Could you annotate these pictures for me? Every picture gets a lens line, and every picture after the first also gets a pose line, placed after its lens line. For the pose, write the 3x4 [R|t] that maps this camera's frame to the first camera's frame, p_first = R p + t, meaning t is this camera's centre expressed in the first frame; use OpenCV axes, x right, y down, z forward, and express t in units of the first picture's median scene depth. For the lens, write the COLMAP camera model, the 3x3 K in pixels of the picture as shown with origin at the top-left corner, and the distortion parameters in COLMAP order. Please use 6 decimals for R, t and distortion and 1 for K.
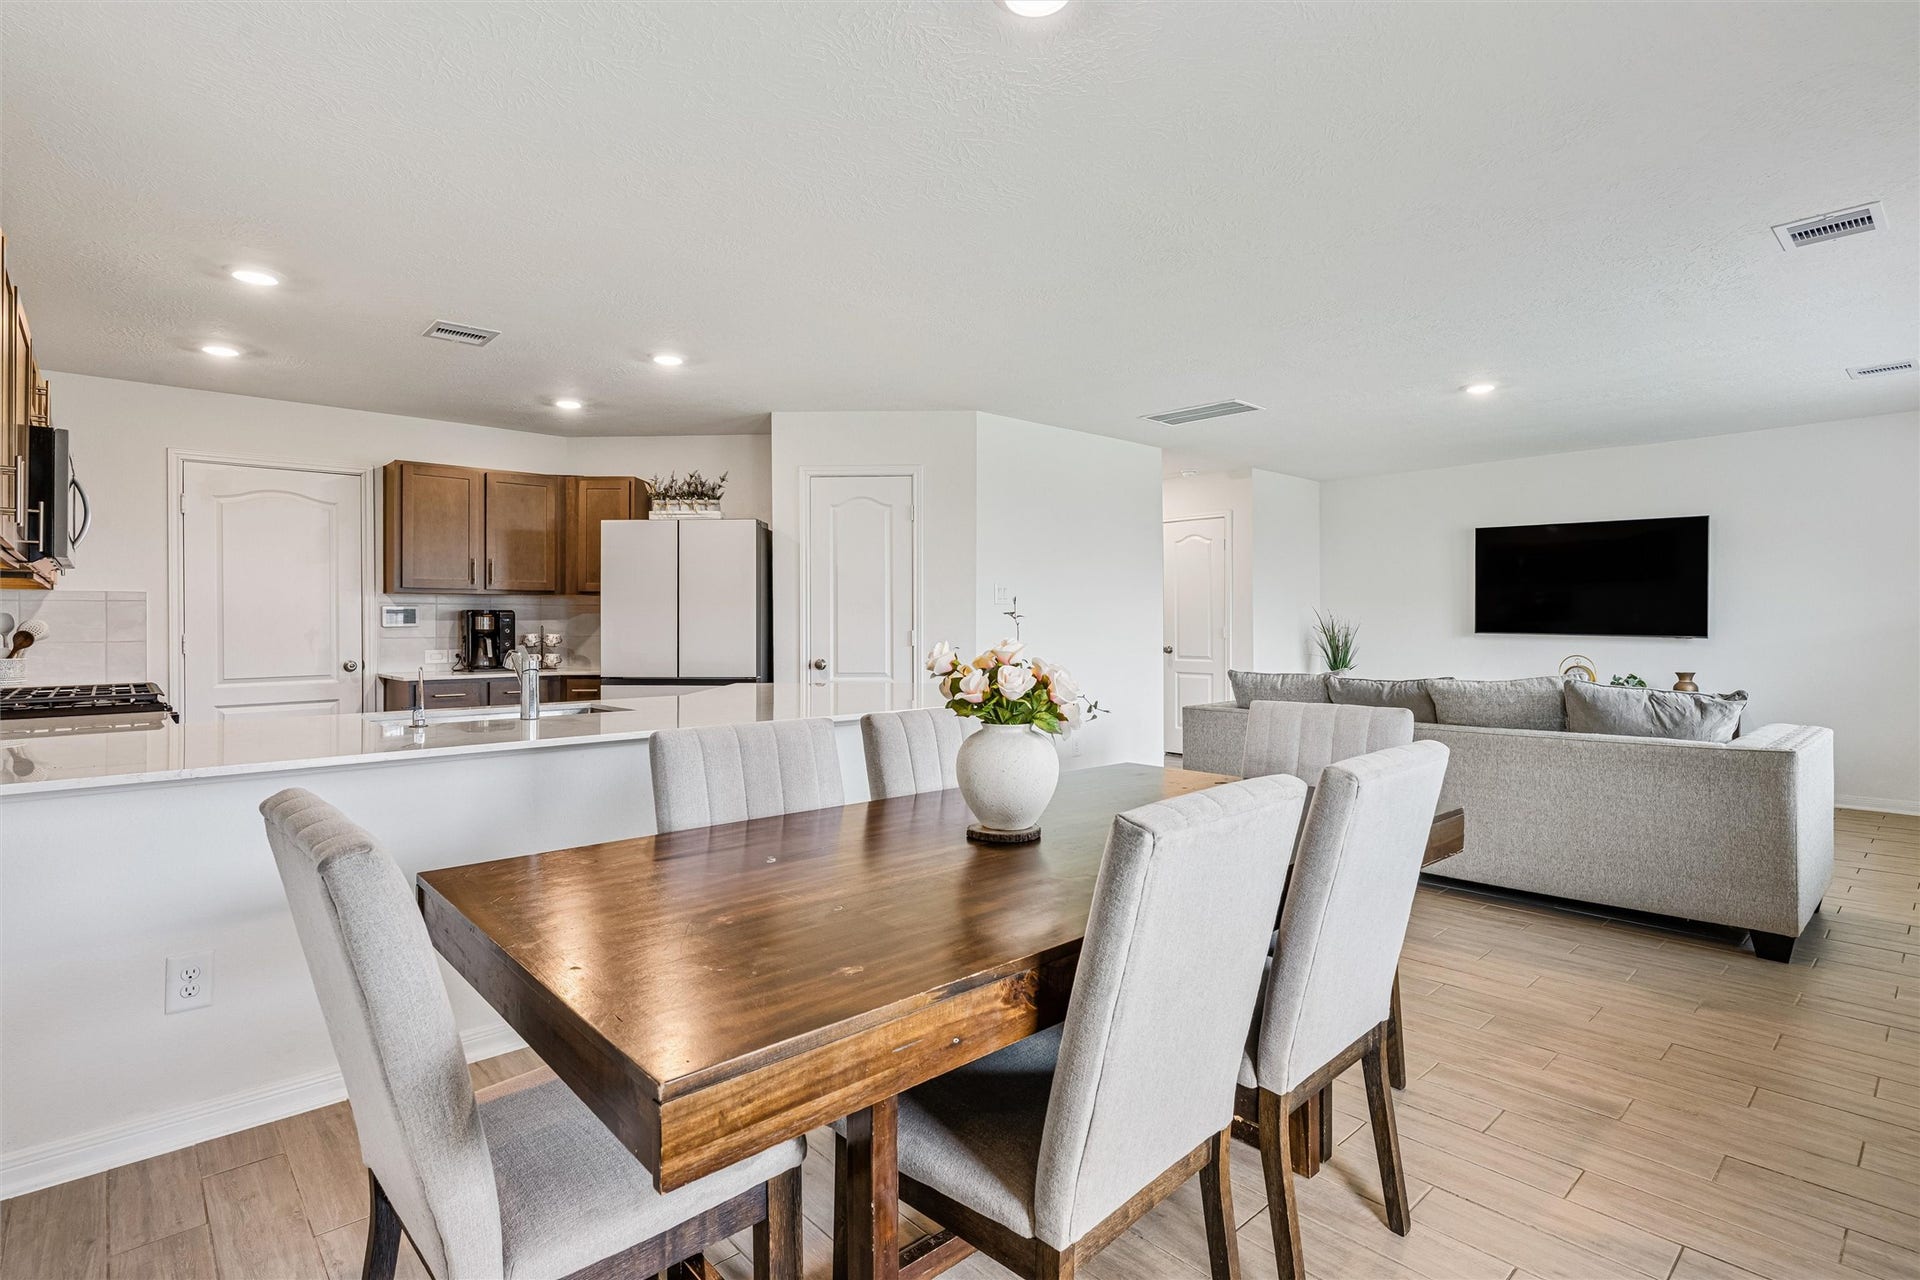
lens RADIAL K [[930.6, 0, 956.5], [0, 930.6, 625.5], [0, 0, 1]] dist [-0.002286, 0.000084]
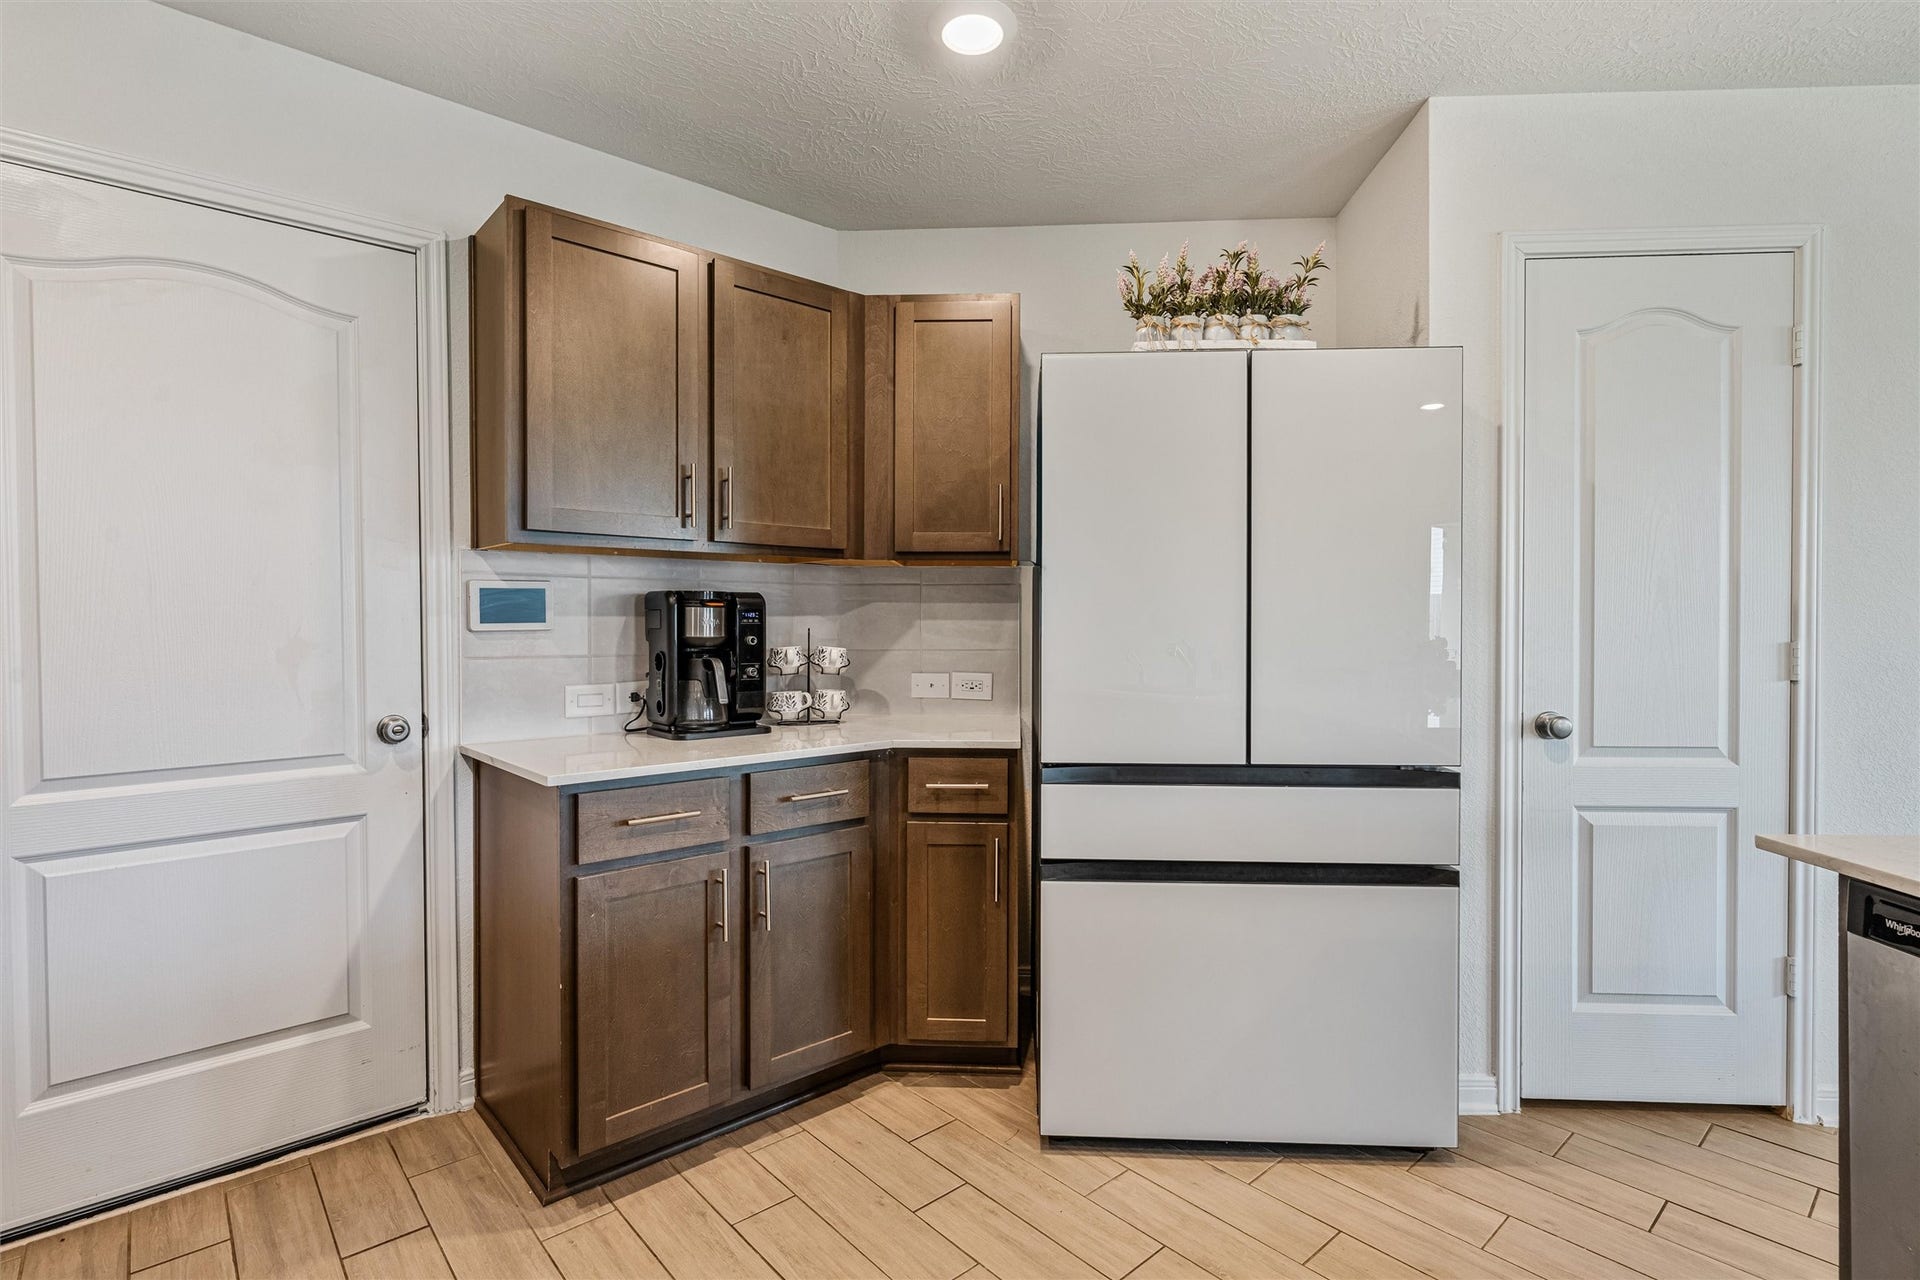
lens RADIAL K [[922.4, 0, 954.4], [0, 922.4, 638.4], [0, 0, 1]] dist [0.000293, 0.000770]
pose [[0.999825, 0.001035, -0.018688, -0.388218], [-0.000811, 0.999928, 0.011996, -0.000430], [0.018699, -0.011979, 0.999753, 0.585137]]
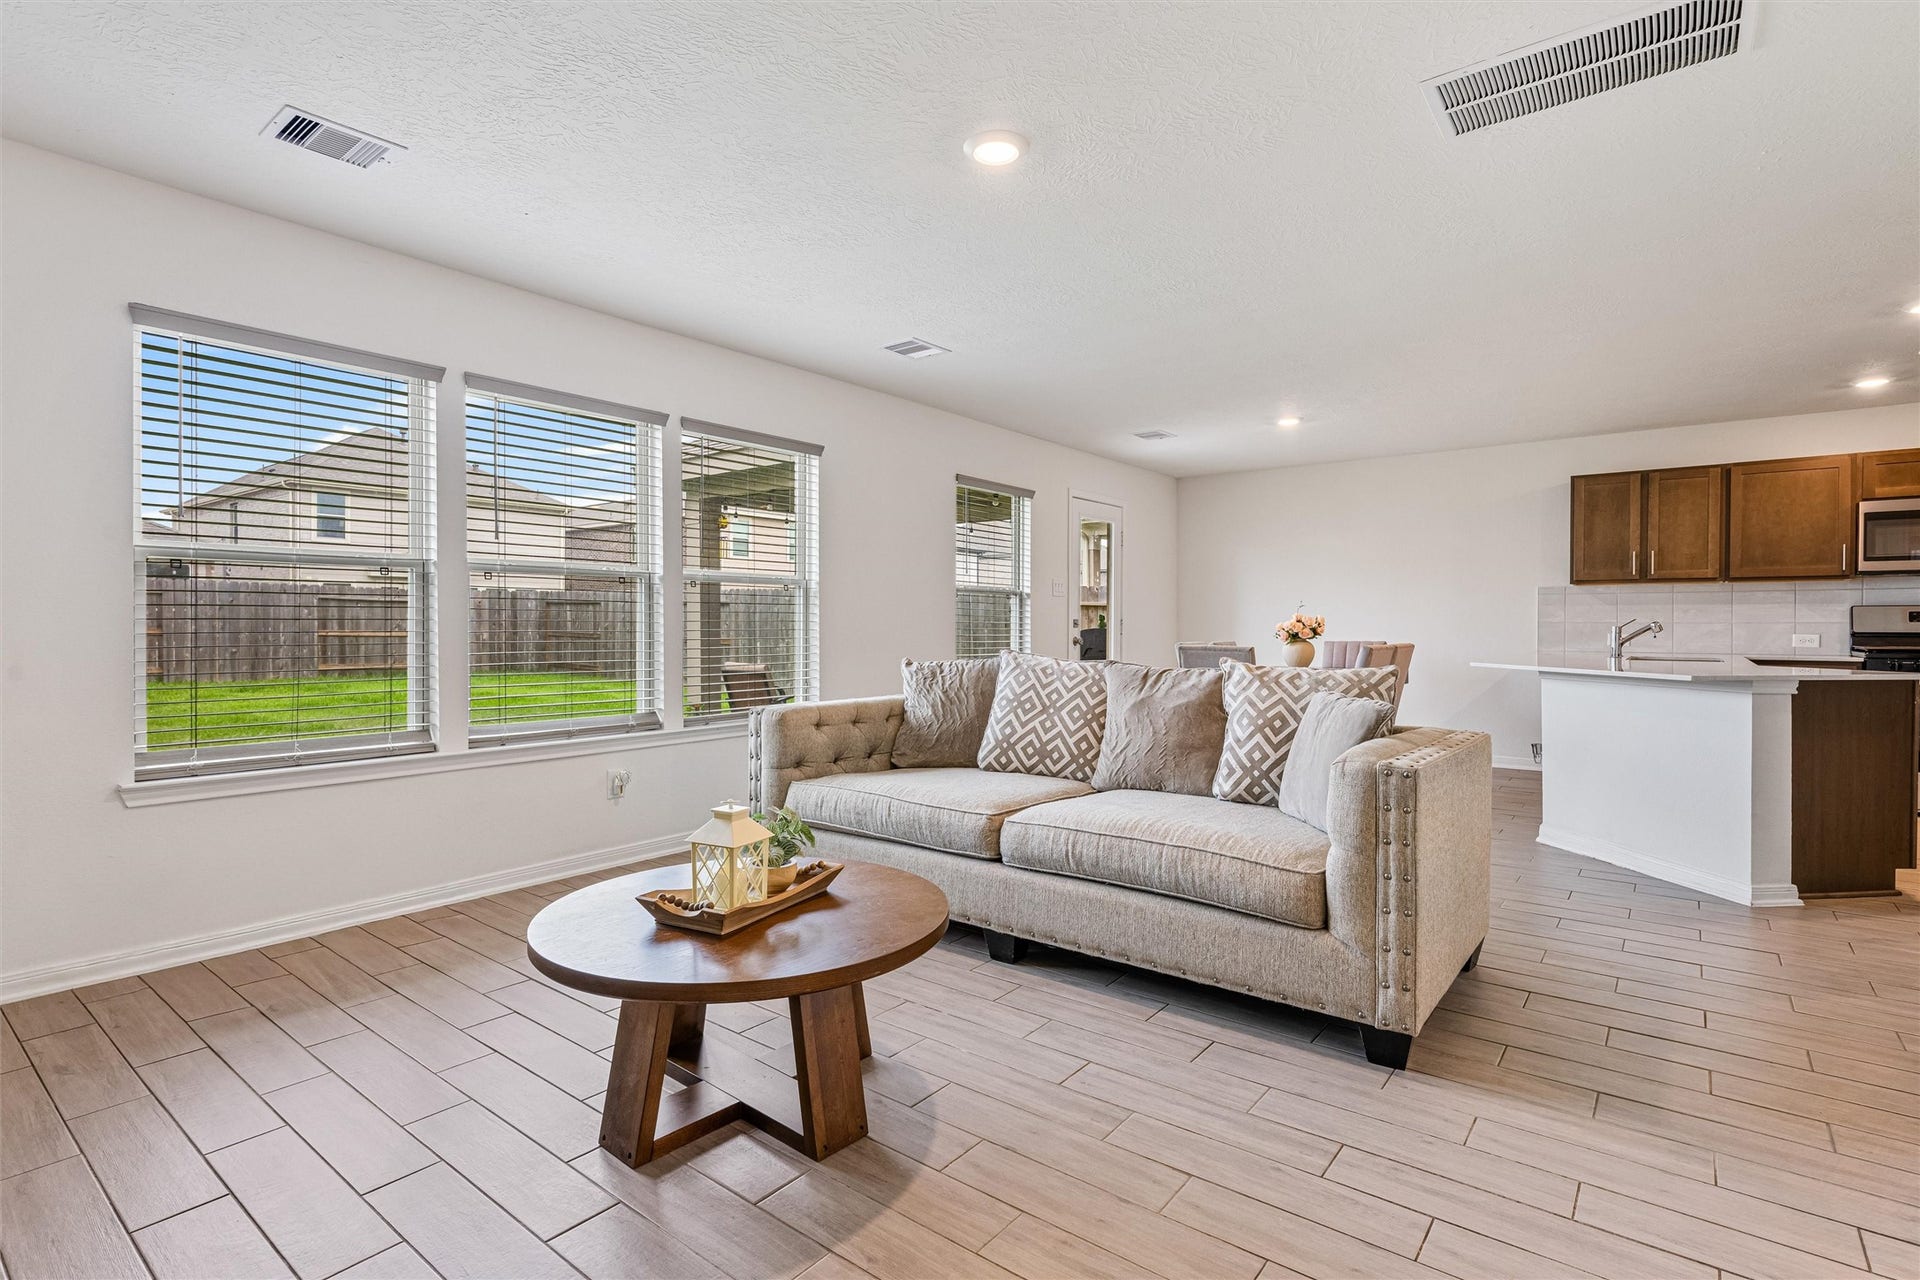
lens RADIAL K [[930.6, 0, 956.5], [0, 930.6, 625.5], [0, 0, 1]] dist [-0.002286, 0.000084]
pose [[-0.986780, 0.002295, -0.162051, 0.595448], [0.001926, 0.999995, 0.002431, 0.012966], [0.162056, 0.002087, -0.986779, 1.345205]]
